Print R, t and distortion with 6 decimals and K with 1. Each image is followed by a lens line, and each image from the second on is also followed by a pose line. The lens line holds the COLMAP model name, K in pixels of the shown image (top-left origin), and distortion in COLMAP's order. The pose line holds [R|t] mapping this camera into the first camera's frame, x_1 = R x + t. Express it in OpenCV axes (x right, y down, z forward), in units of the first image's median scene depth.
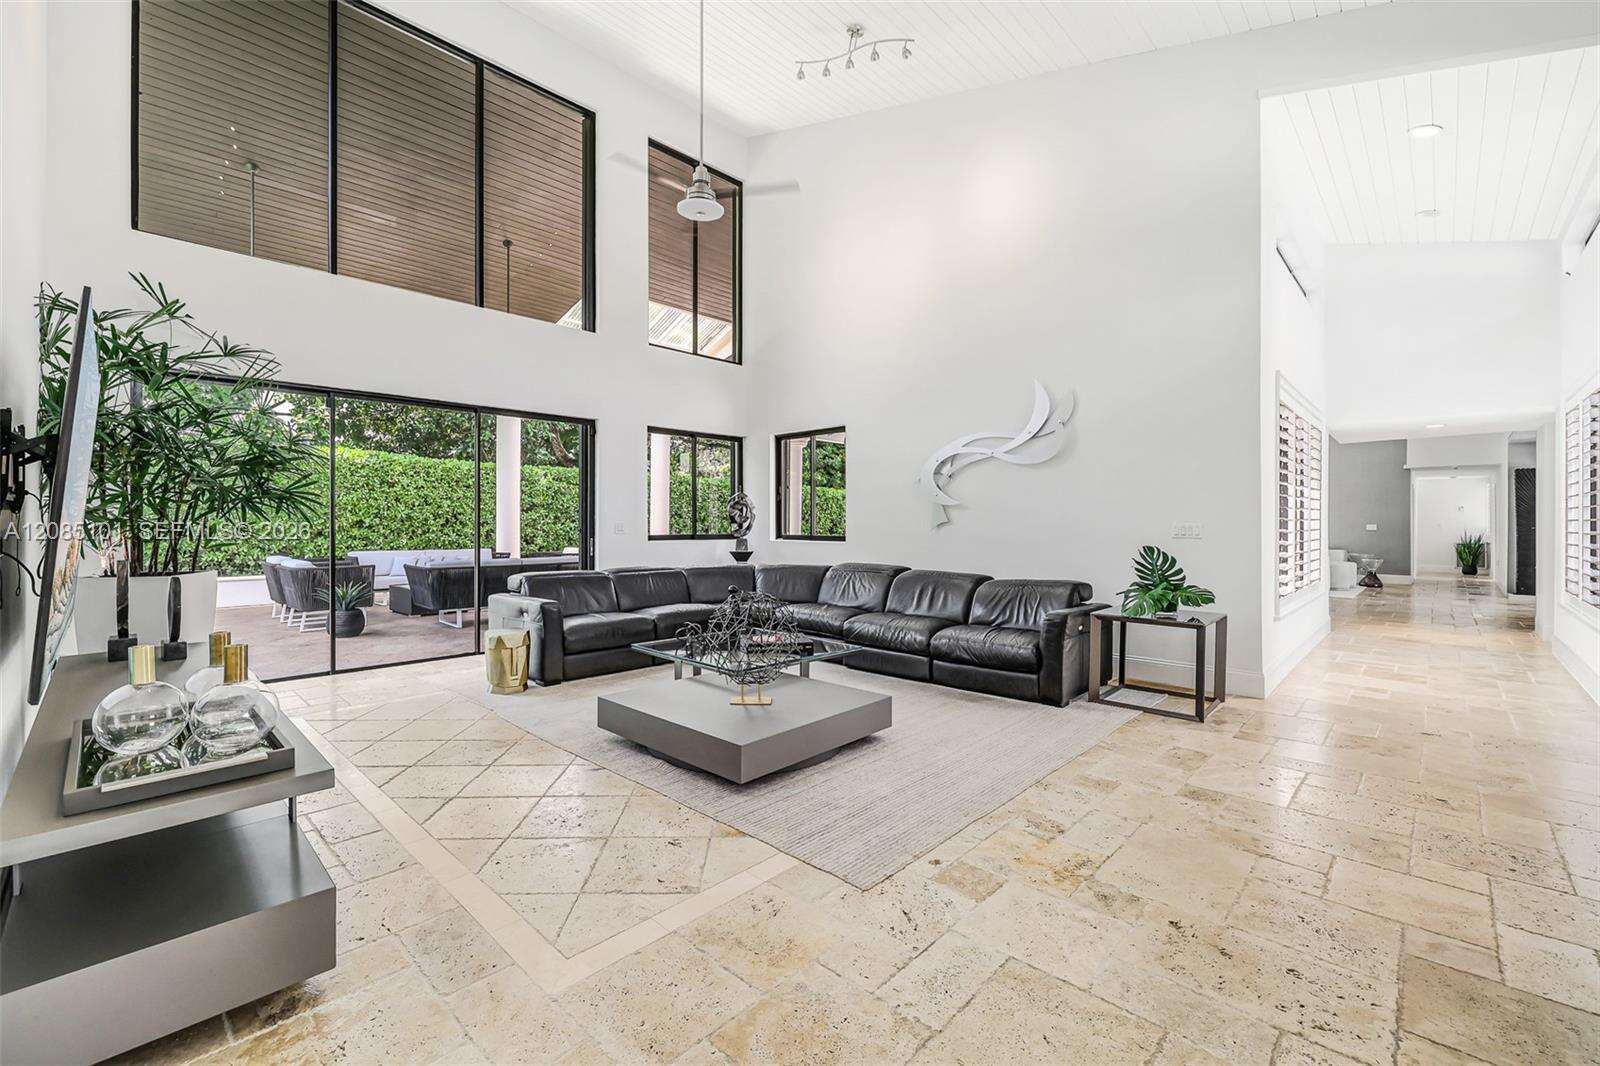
lens RADIAL K [[675.8, 0, 783.8], [0, 675.8, 525.7], [0, 0, 1]] dist [-0.000684, 0.000384]
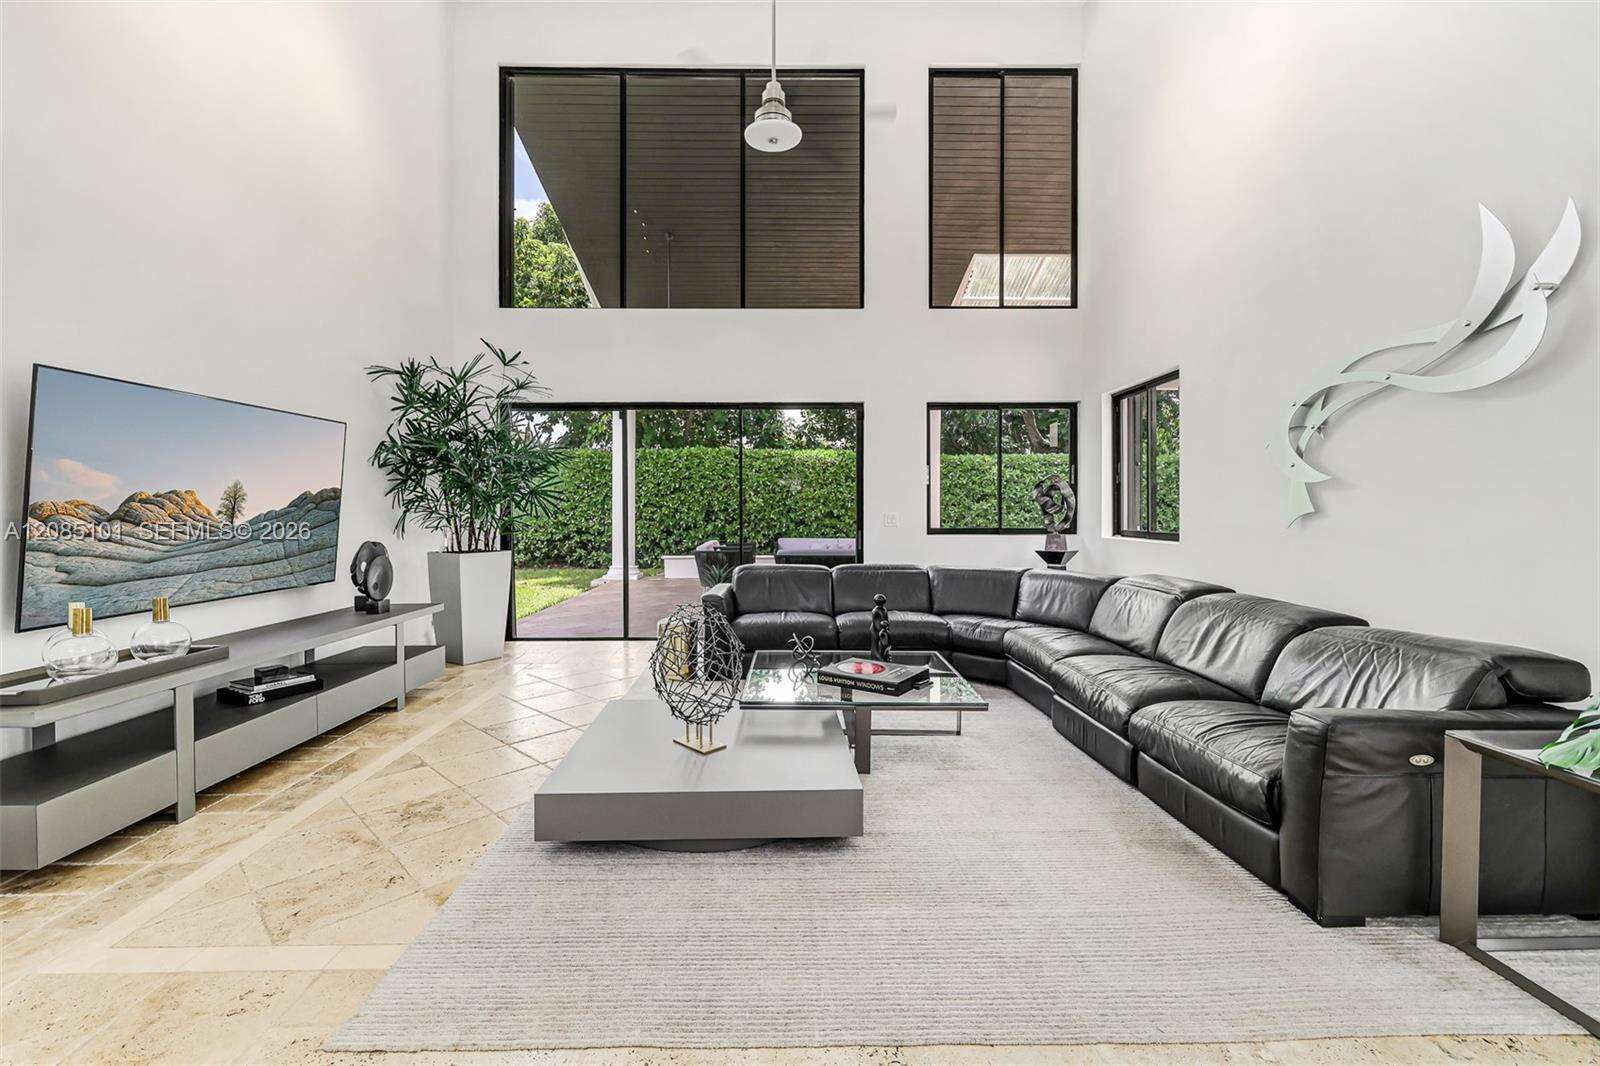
lens RADIAL K [[675.8, 0, 786.0], [0, 675.8, 520.8], [0, 0, 1]] dist [-0.000684, 0.000384]
pose [[0.705851, 0.006024, -0.708334, 0.337578], [0.000022, 0.999964, 0.008525, -0.003533], [0.708360, -0.006033, 0.705826, 0.303511]]
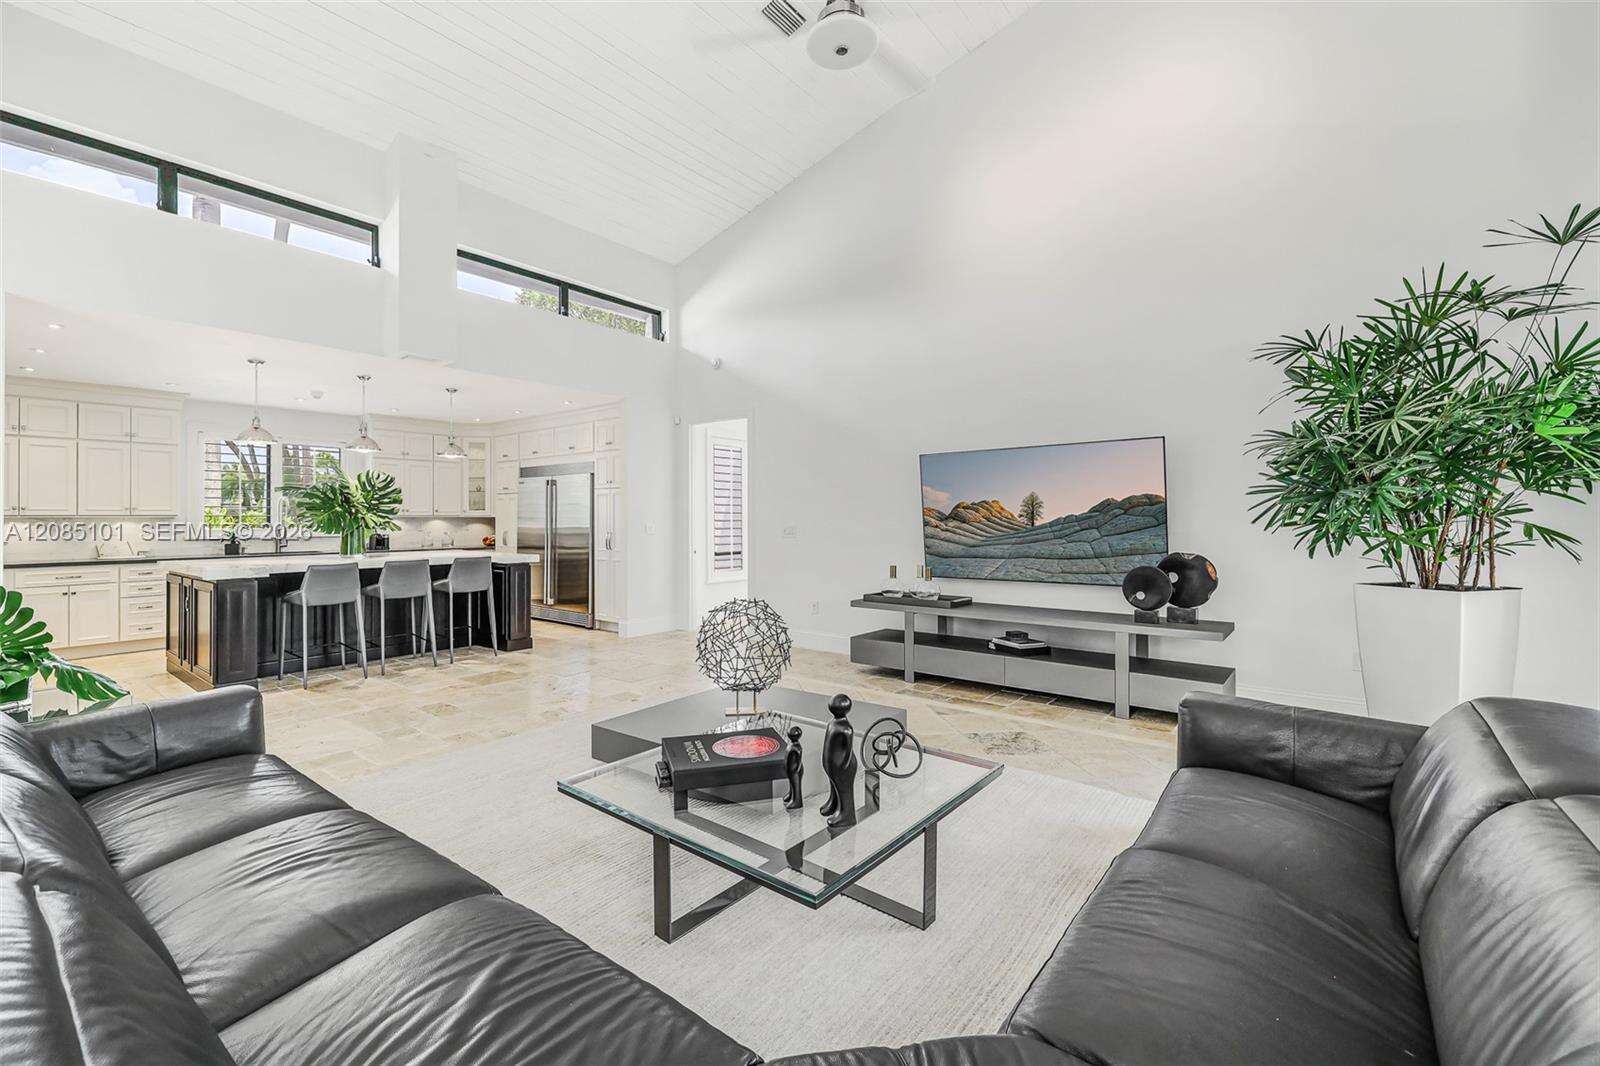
lens RADIAL K [[675.8, 0, 767.8], [0, 675.8, 517.6], [0, 0, 1]] dist [-0.000684, 0.000384]
pose [[-0.996554, 0.003976, -0.082846, 0.002034], [0.003915, 0.999992, 0.000897, -0.011590], [0.082849, 0.000569, -0.996562, 1.143076]]
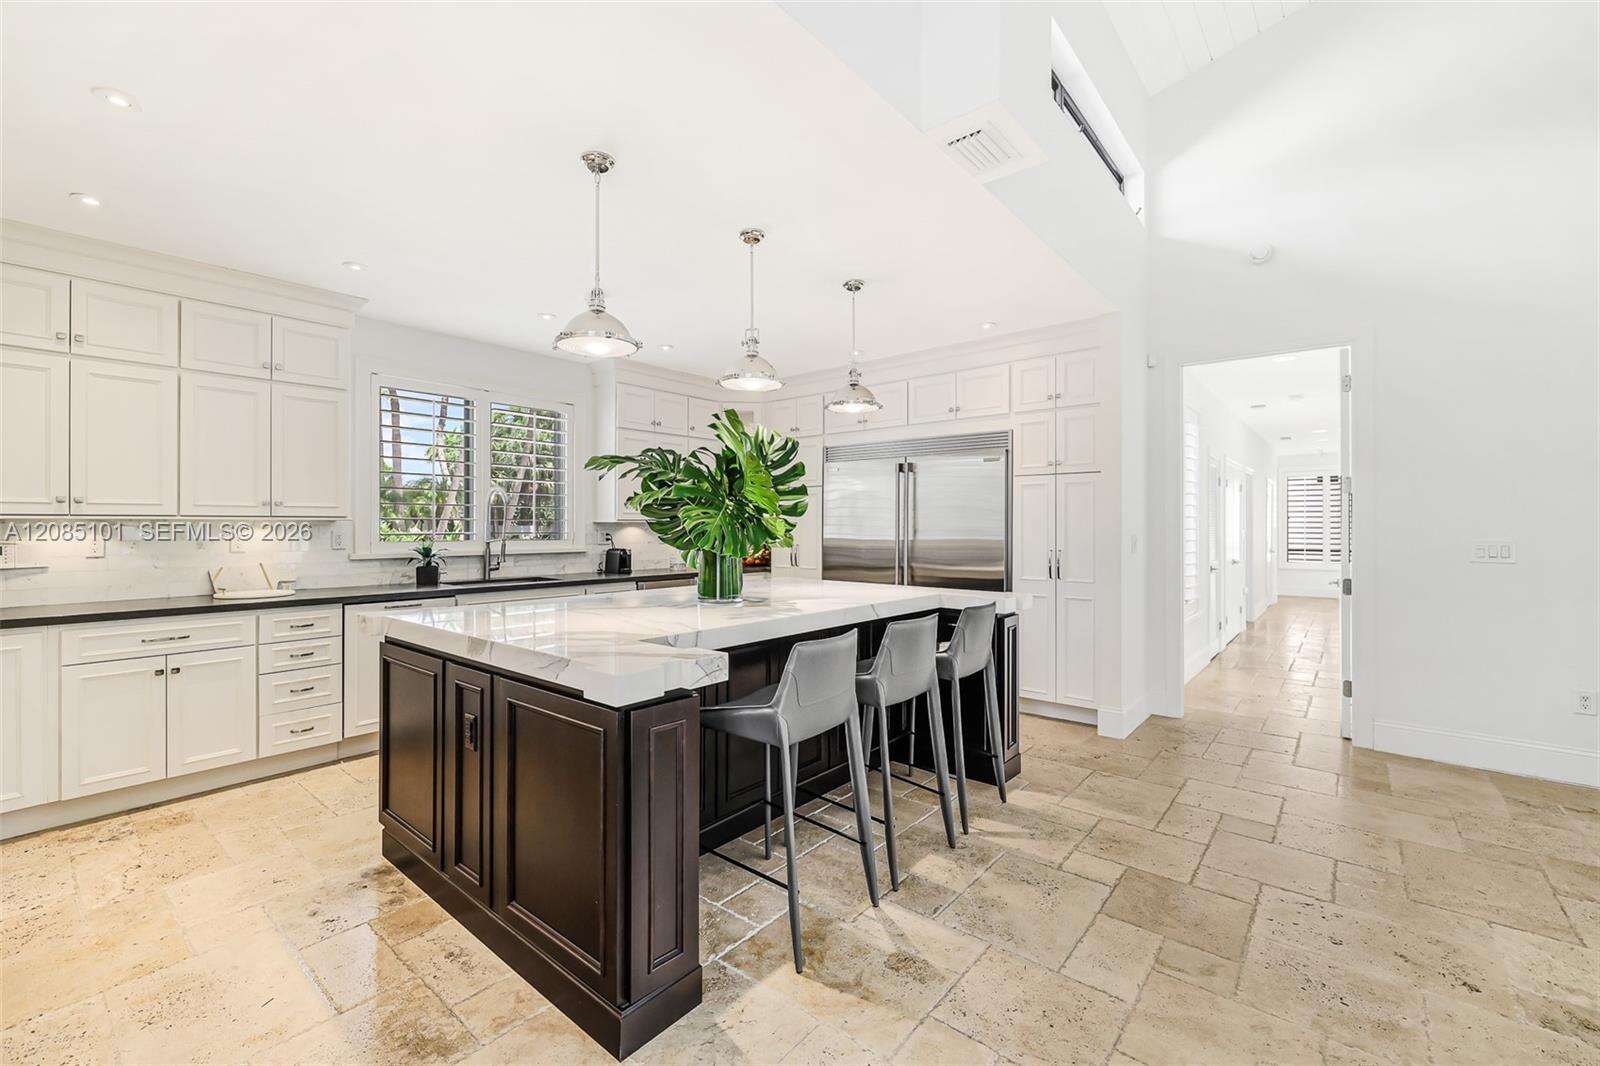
lens RADIAL K [[675.8, 0, 783.2], [0, 675.8, 523.6], [0, 0, 1]] dist [-0.000684, 0.000384]
pose [[-0.997856, -0.002092, -0.065414, 0.513379], [-0.002166, 0.999997, 0.001061, -0.012468], [0.065412, 0.001201, -0.997858, 0.604909]]
